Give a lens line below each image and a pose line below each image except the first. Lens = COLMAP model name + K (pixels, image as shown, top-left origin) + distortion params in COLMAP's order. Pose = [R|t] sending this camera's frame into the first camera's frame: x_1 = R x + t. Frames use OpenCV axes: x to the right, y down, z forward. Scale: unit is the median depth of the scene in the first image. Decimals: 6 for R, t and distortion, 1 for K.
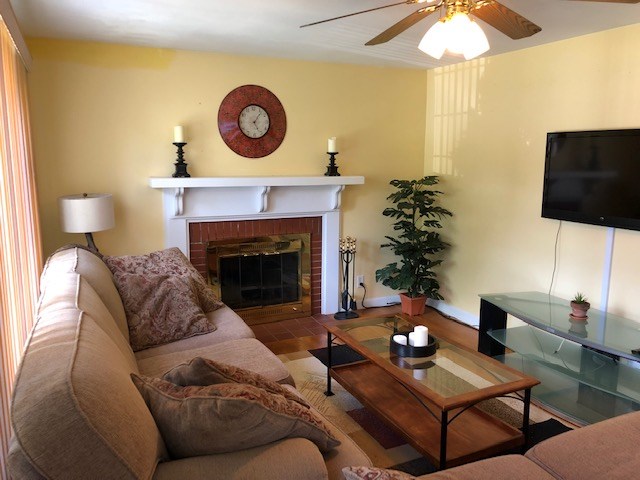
lens RADIAL K [[521.8, 0, 323.1], [0, 521.8, 236.0], [0, 0, 1]] dist [0.094780, -0.181611]
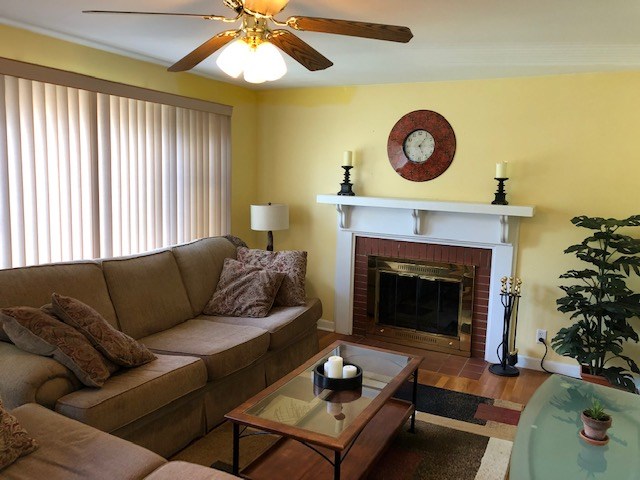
lens RADIAL K [[521.8, 0, 323.1], [0, 521.8, 236.0], [0, 0, 1]] dist [0.094780, -0.181611]
pose [[0.614635, 0.110655, -0.781012, 0.563428], [-0.154588, 0.987810, 0.018298, -0.034579], [0.773516, 0.109488, 0.624248, 0.237951]]
